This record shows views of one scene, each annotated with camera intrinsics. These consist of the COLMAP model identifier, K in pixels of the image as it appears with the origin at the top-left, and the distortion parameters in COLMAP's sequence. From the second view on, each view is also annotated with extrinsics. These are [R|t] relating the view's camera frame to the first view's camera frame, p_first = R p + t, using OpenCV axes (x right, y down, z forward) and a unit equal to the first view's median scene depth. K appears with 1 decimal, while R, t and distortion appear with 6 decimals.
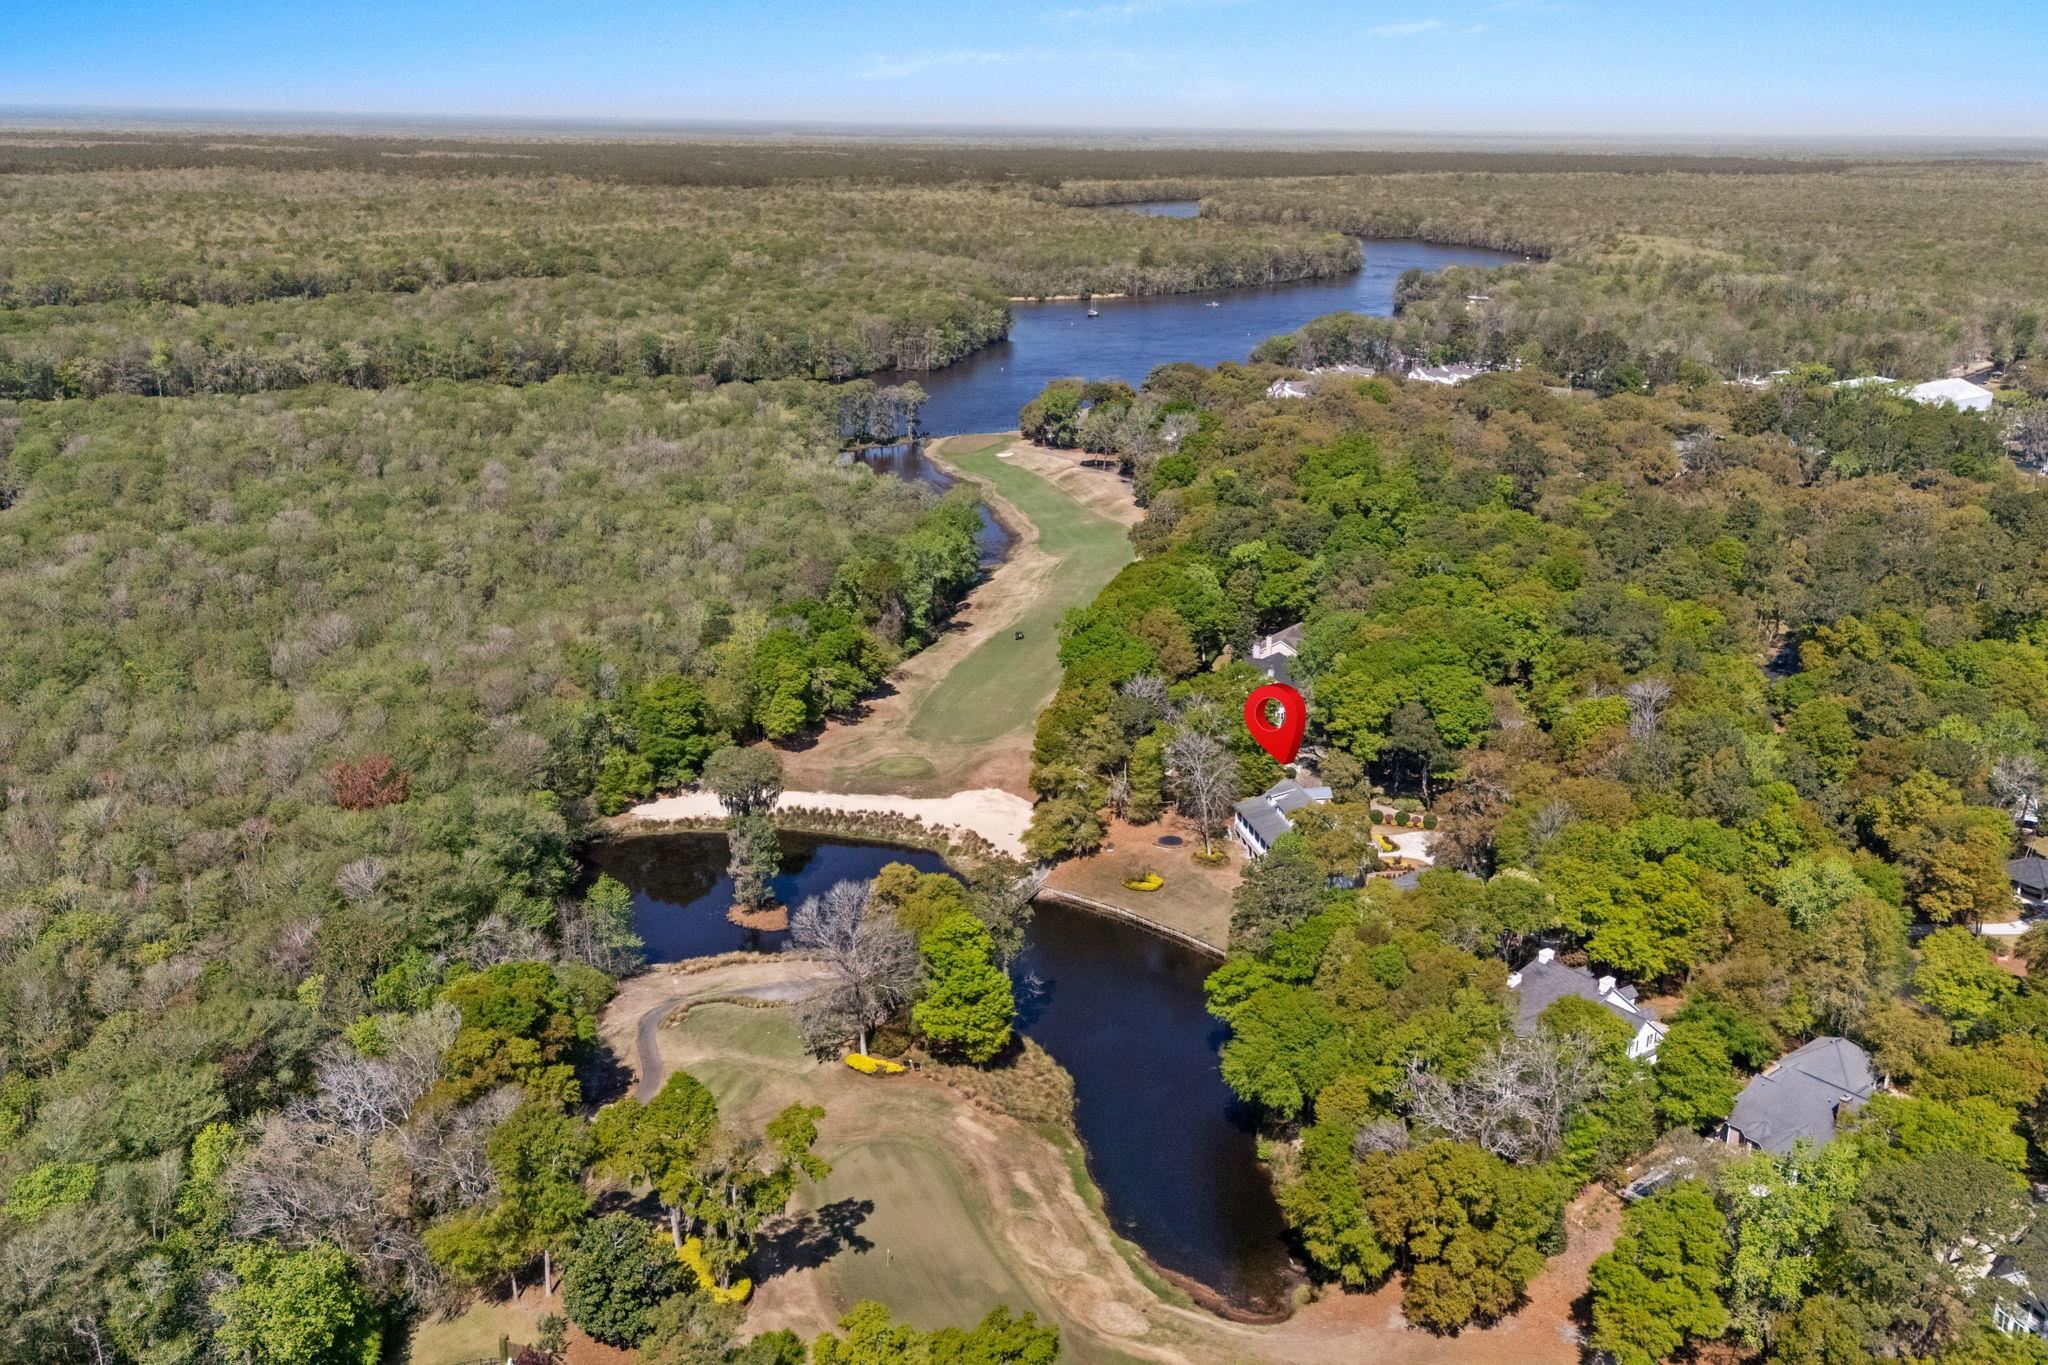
lens RADIAL K [[1745.1, 0, 1081.5], [0, 1745.1, 759.2], [0, 0, 1]] dist [0.031889, -0.002352]
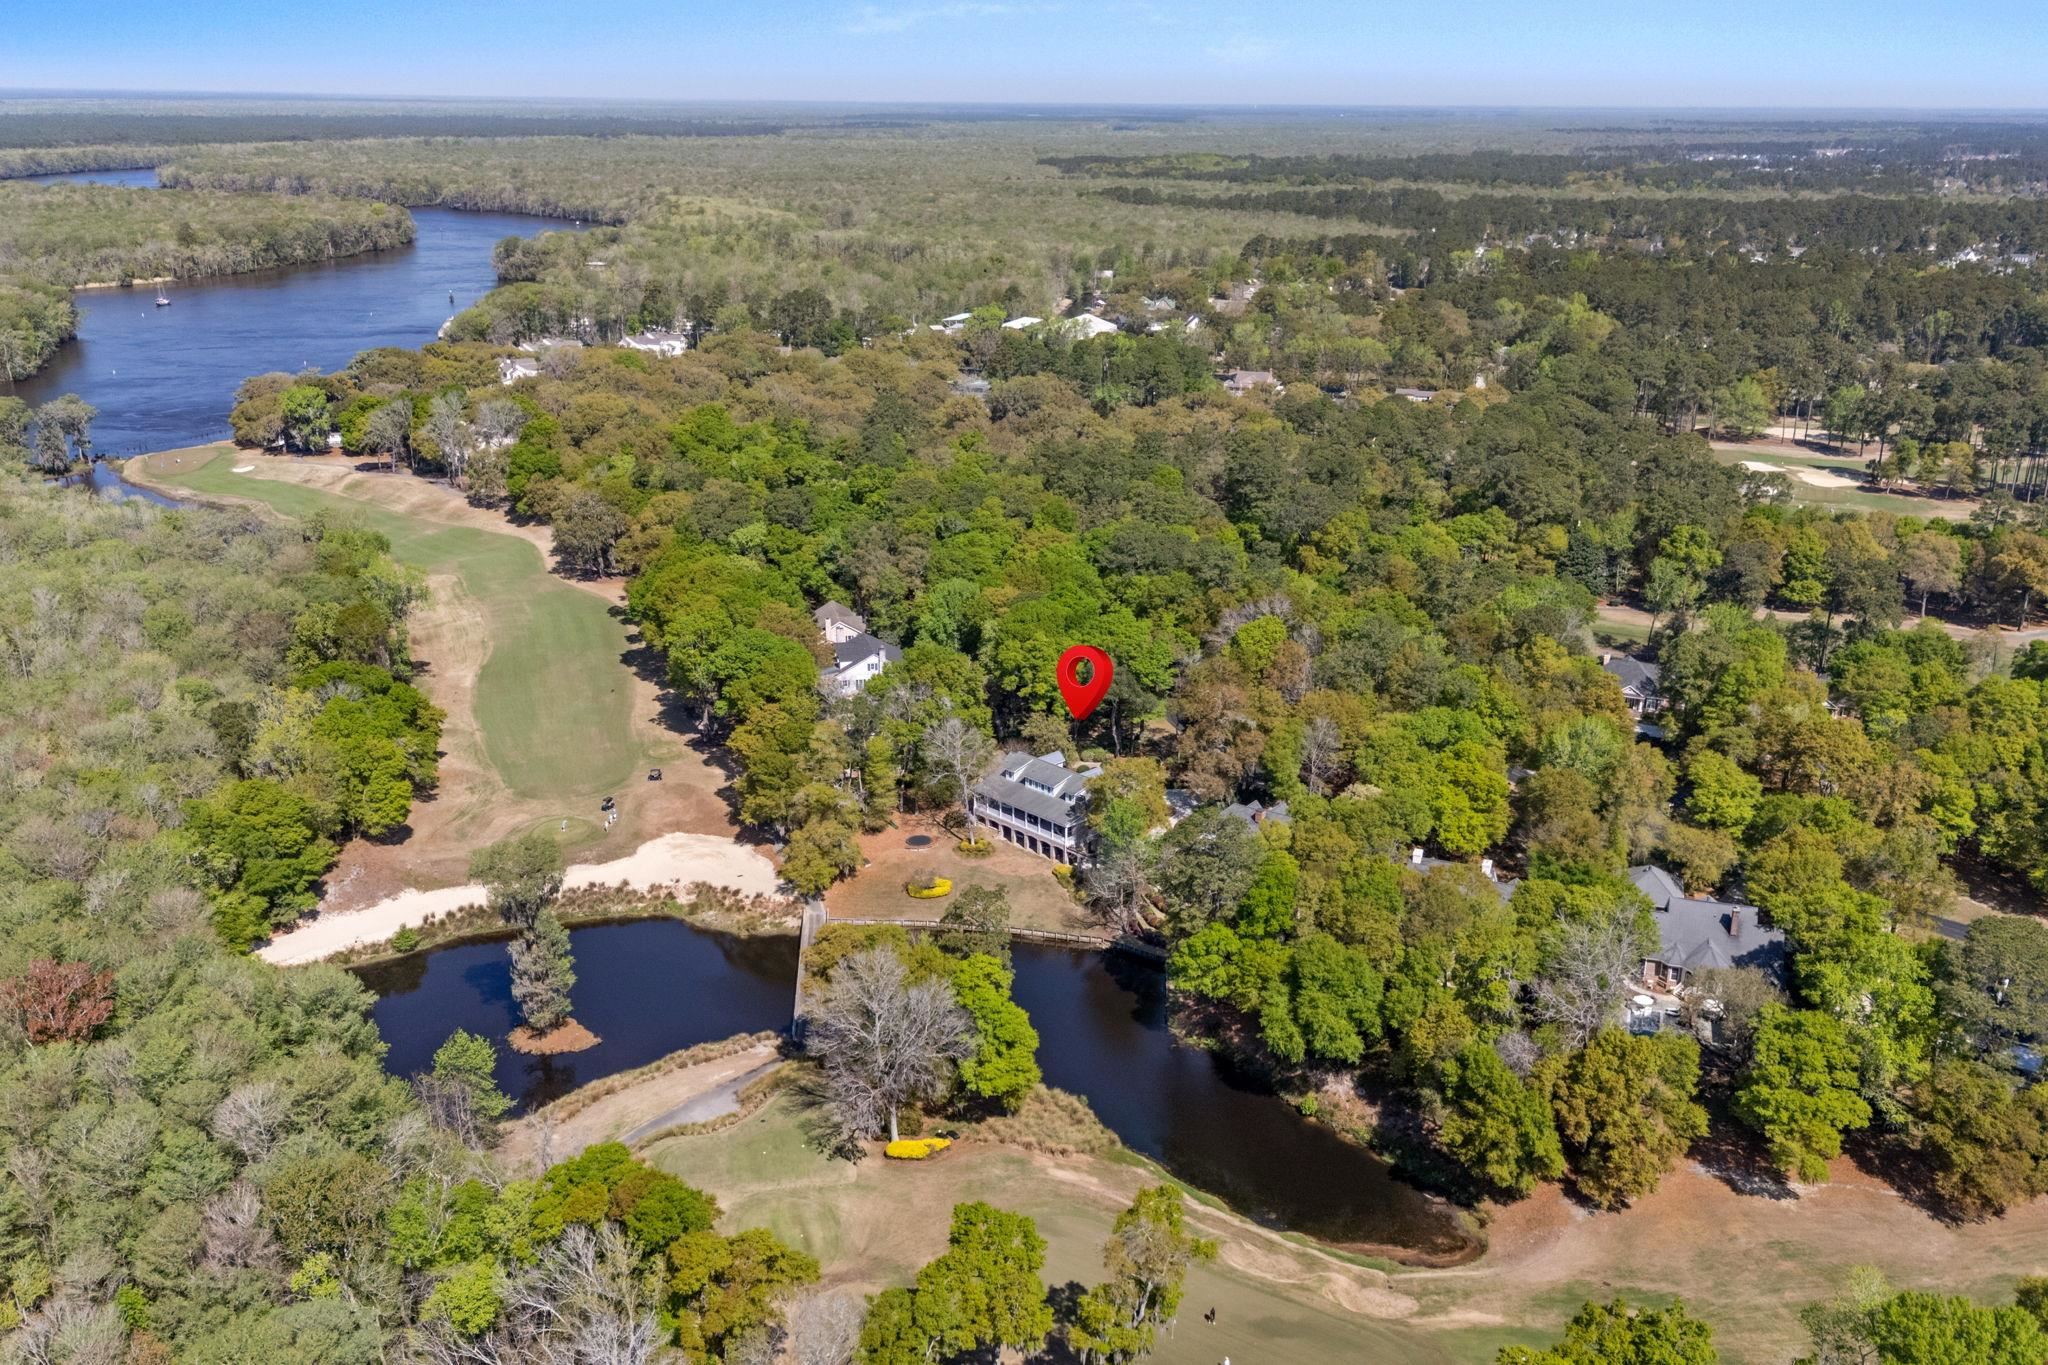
lens RADIAL K [[1751.9, 0, 1027.3], [0, 1751.9, 642.1], [0, 0, 1]] dist [0.107511, -0.078697]
pose [[0.854847, -0.162531, 0.492769, -0.160728], [0.184883, 0.982755, 0.003412, -0.023826], [-0.484825, 0.088188, 0.870154, 0.066551]]
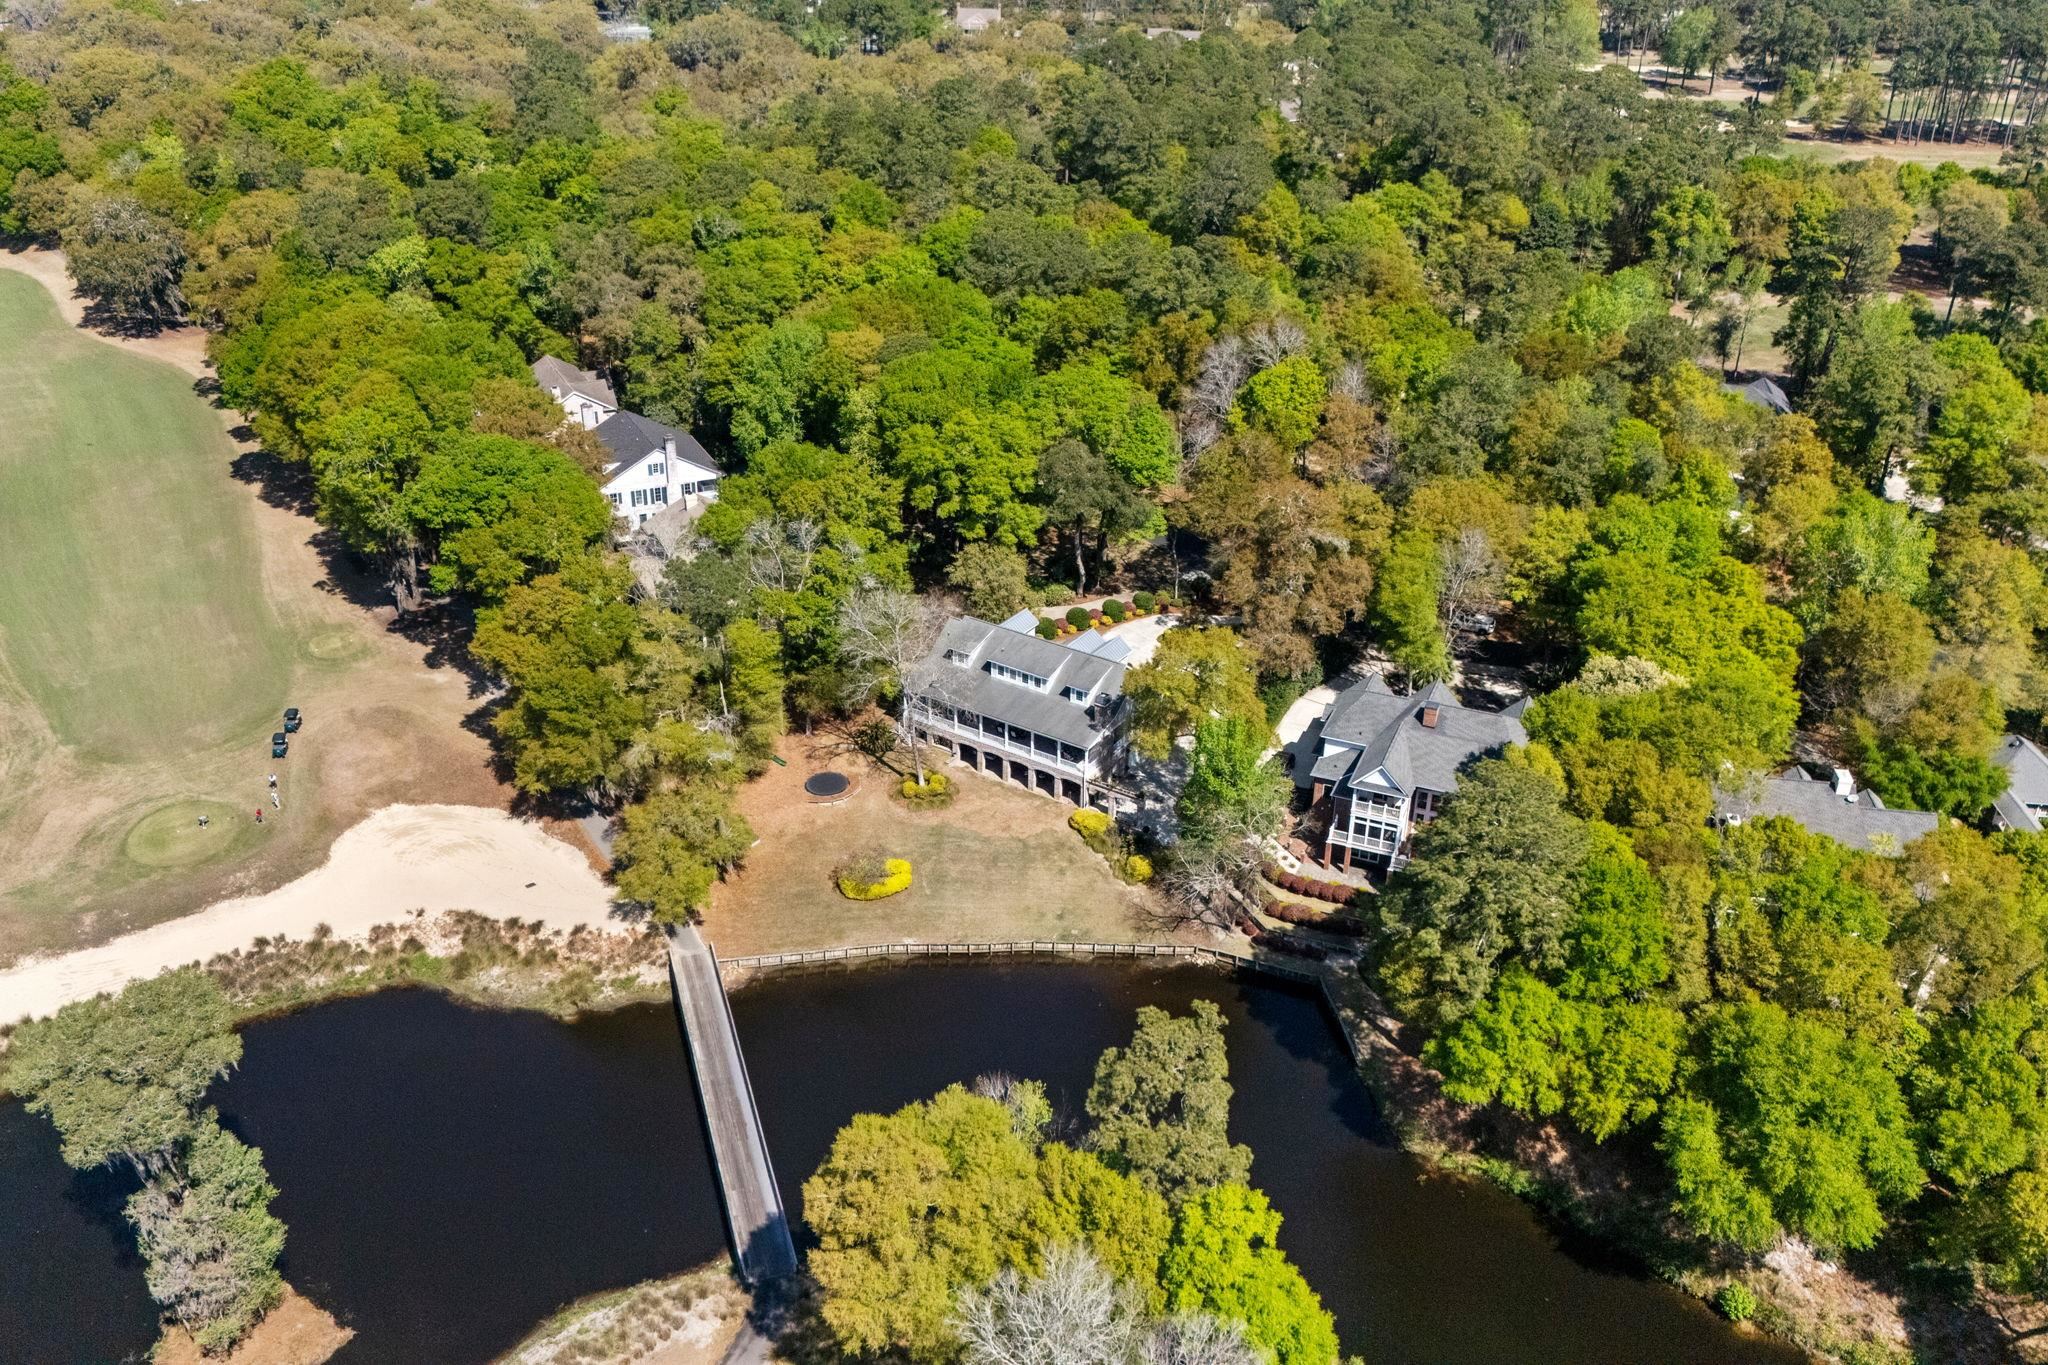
lens RADIAL K [[1773.7, 0, 1007.0], [0, 1773.7, 675.7], [0, 0, 1]] dist [0.070226, -0.083591]
pose [[0.723195, -0.326682, 0.608496, -0.112193], [0.232561, 0.944792, 0.230831, -0.048561], [-0.650311, -0.025423, 0.759243, 0.247290]]
